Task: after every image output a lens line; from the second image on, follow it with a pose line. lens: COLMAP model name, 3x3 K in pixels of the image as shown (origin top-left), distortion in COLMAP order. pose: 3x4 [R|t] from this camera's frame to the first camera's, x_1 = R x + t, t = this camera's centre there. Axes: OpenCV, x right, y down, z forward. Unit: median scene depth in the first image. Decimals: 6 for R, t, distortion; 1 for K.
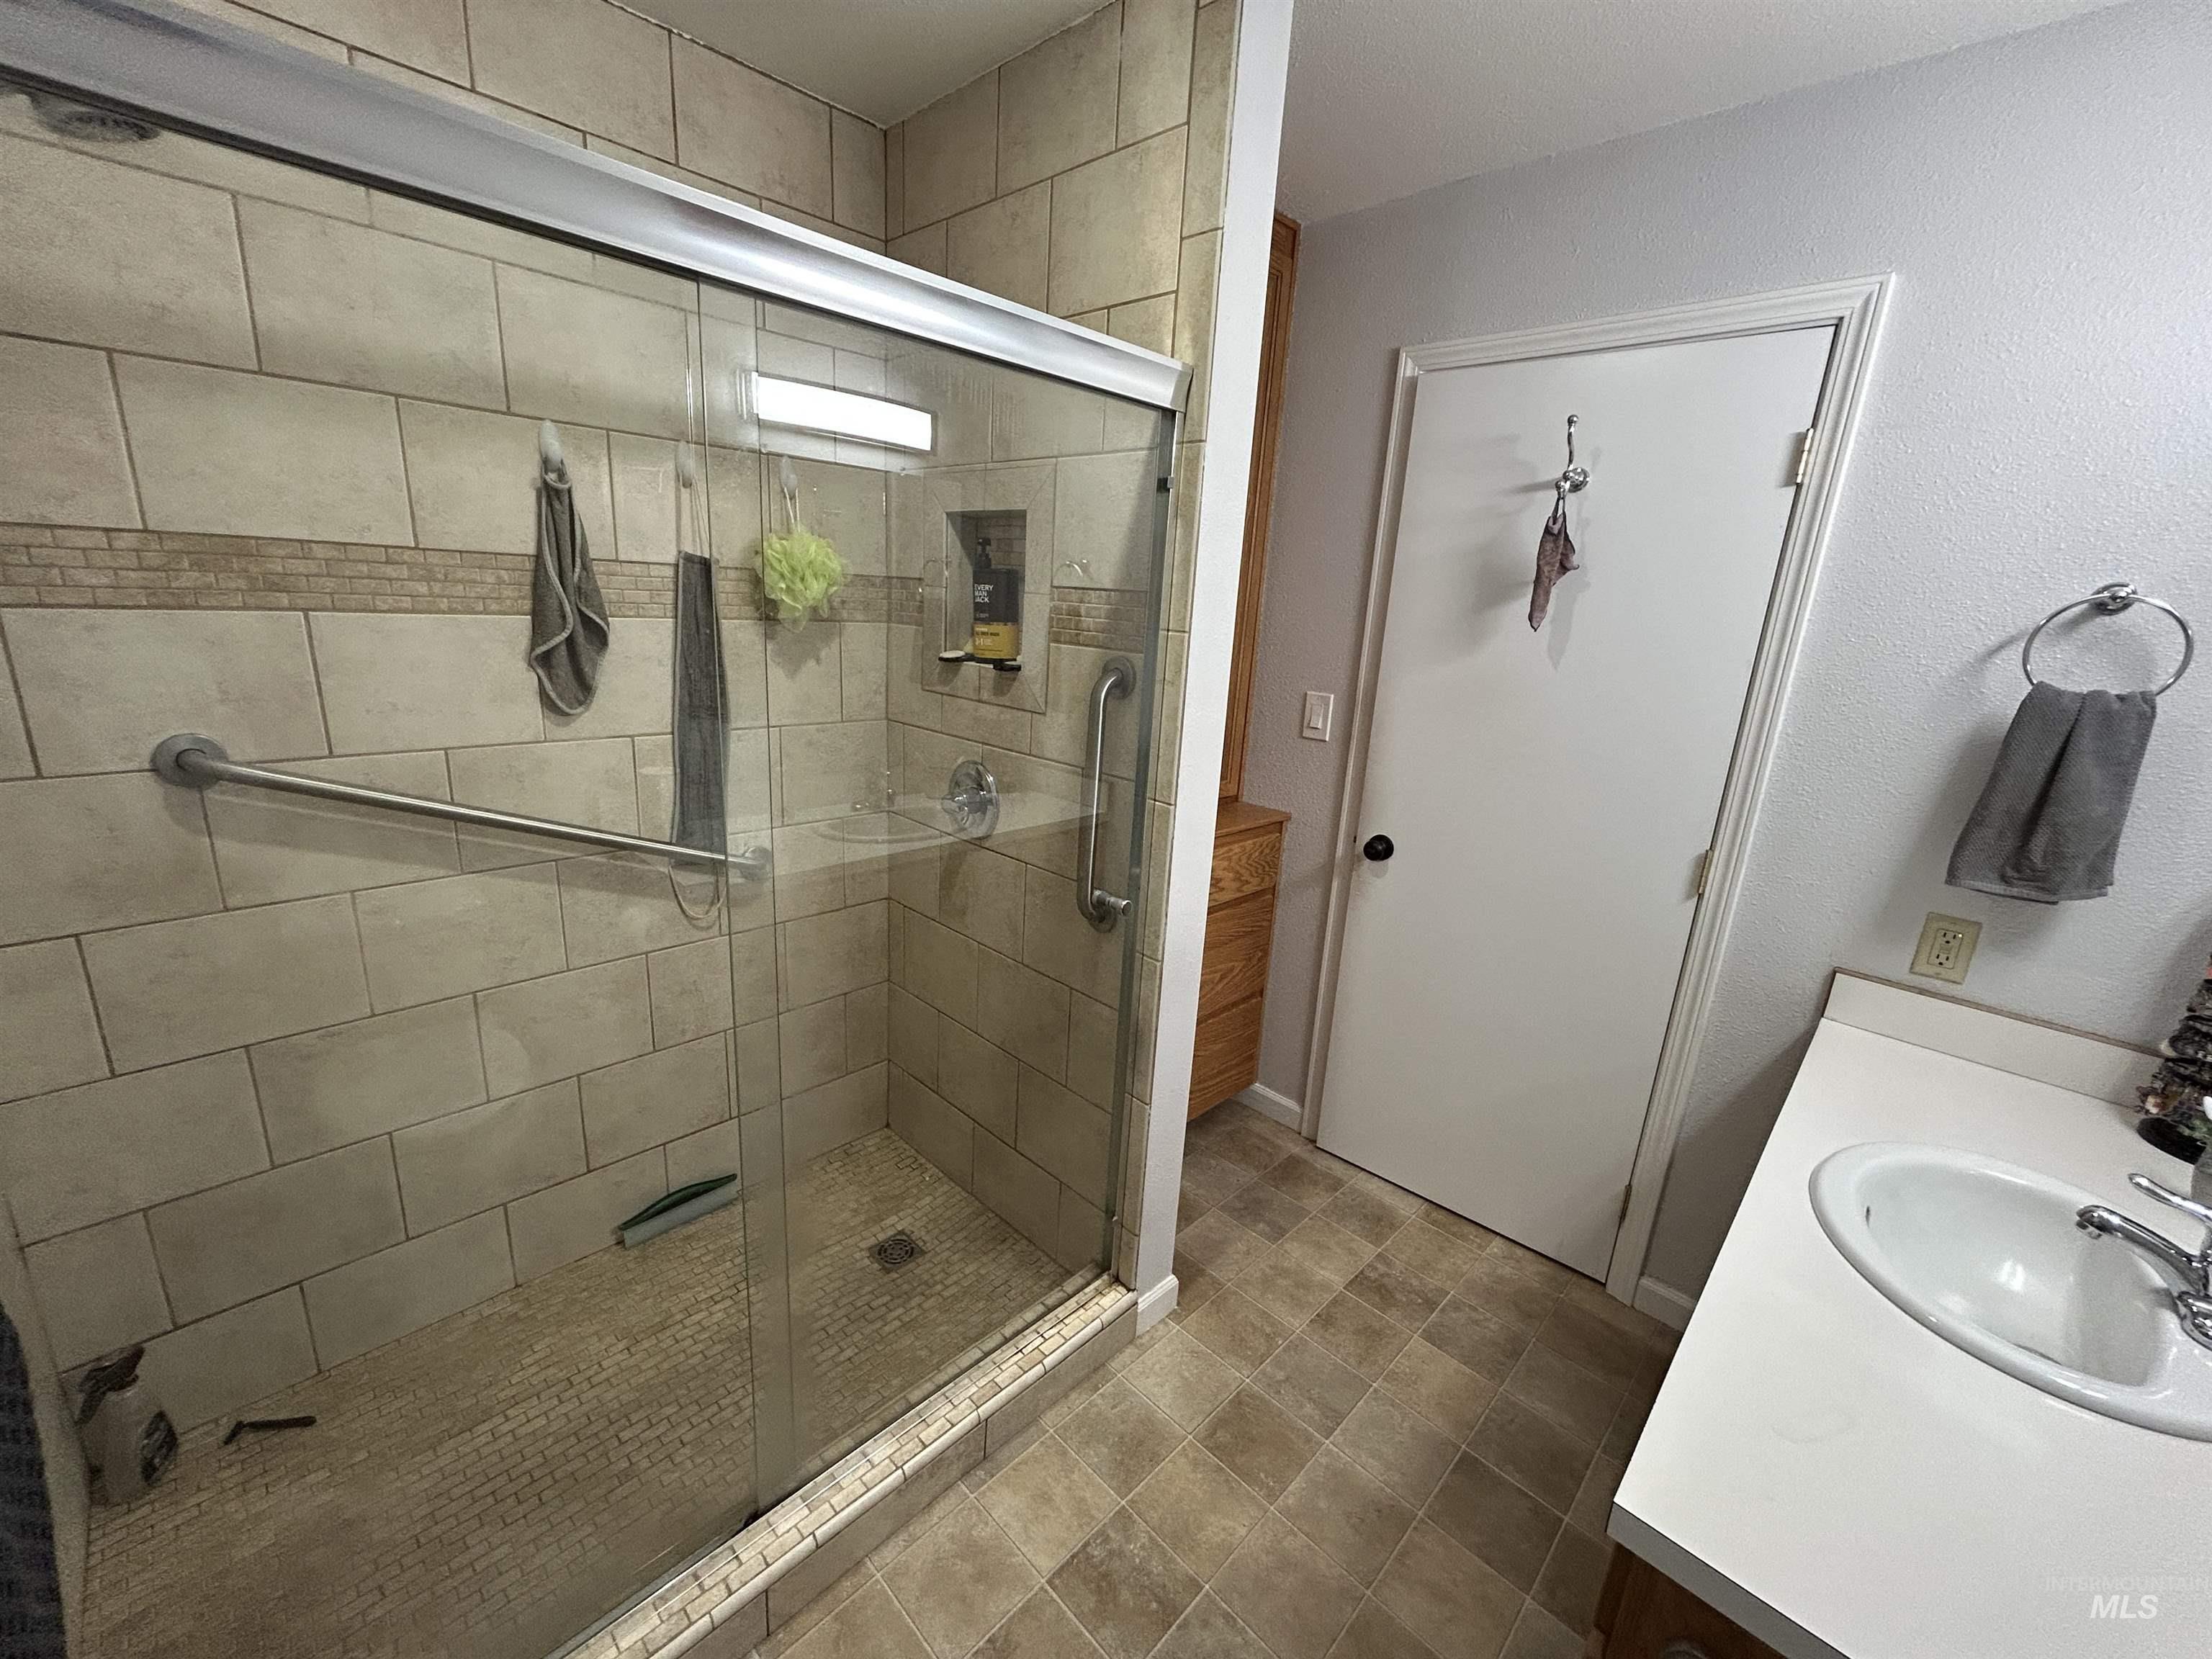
lens RADIAL K [[893.8, 0, 1115.9], [0, 893.8, 833.4], [0, 0, 1]] dist [0.000864, -0.000551]
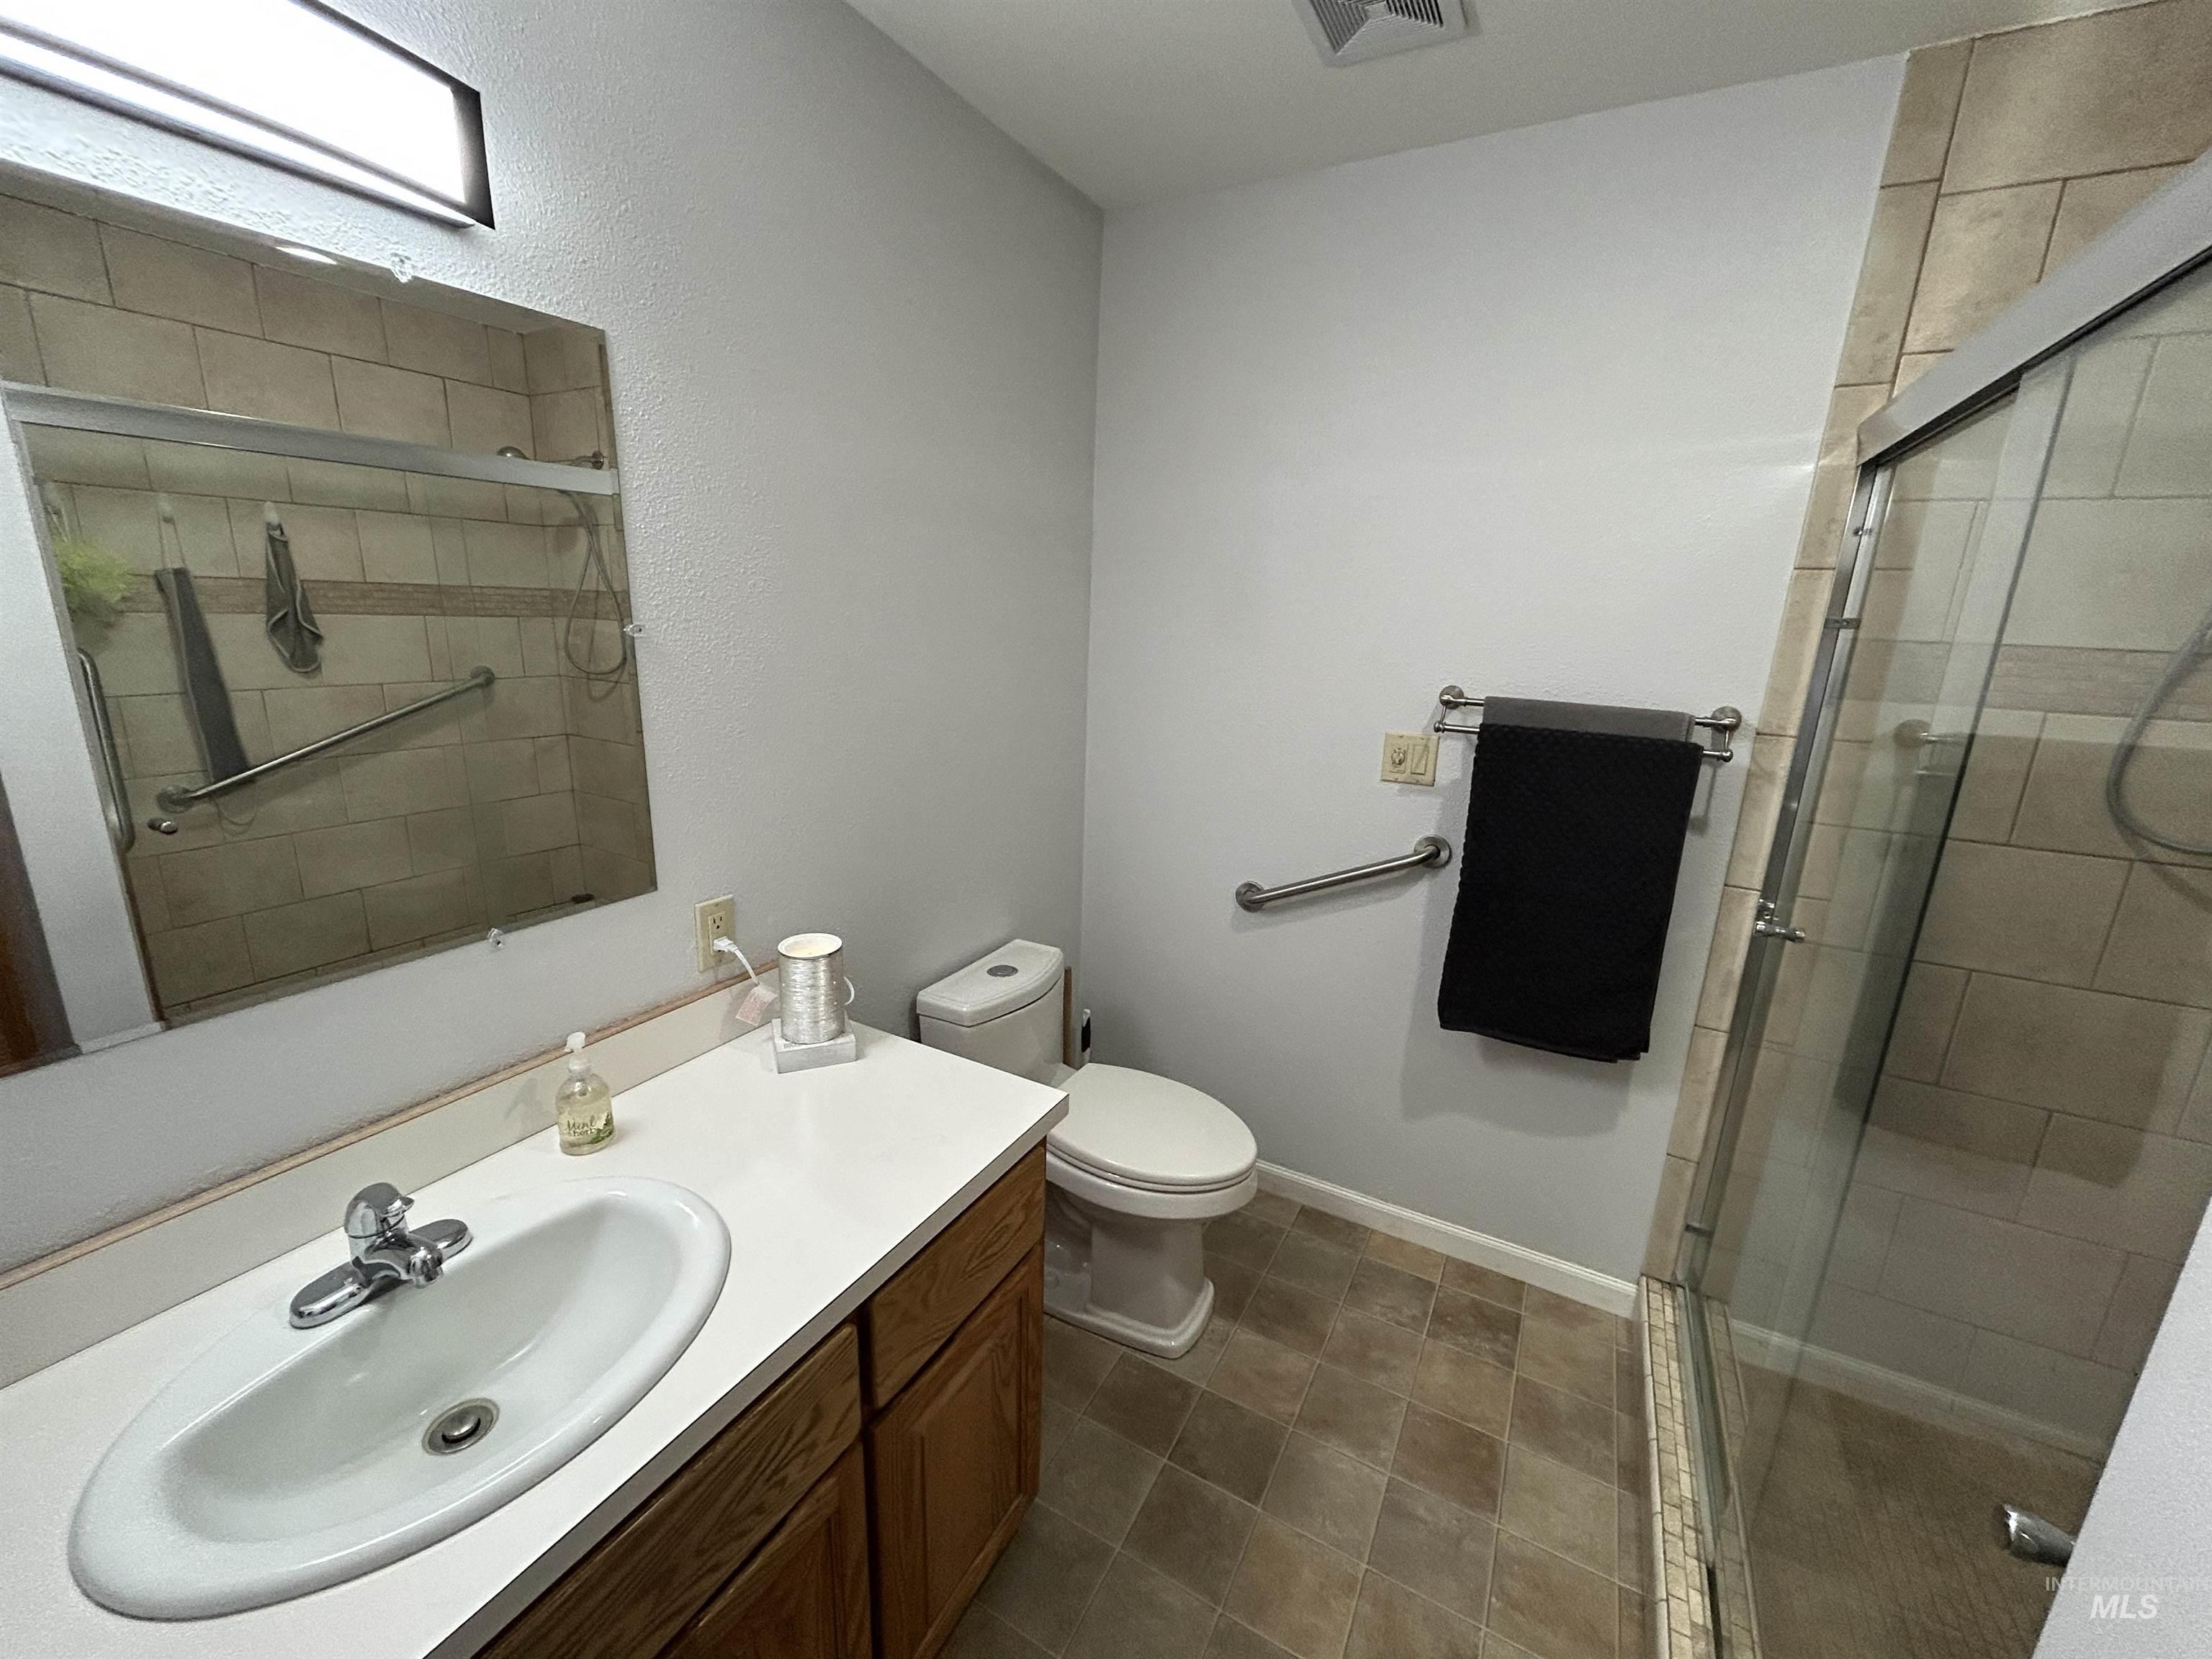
lens RADIAL K [[893.8, 0, 1100.4], [0, 893.8, 826.8], [0, 0, 1]] dist [0.000864, -0.000551]
pose [[-0.962560, -0.032786, -0.269079, 1.017986], [-0.158567, 0.873205, 0.460836, -0.422945], [0.219852, 0.486249, -0.845711, 1.734855]]
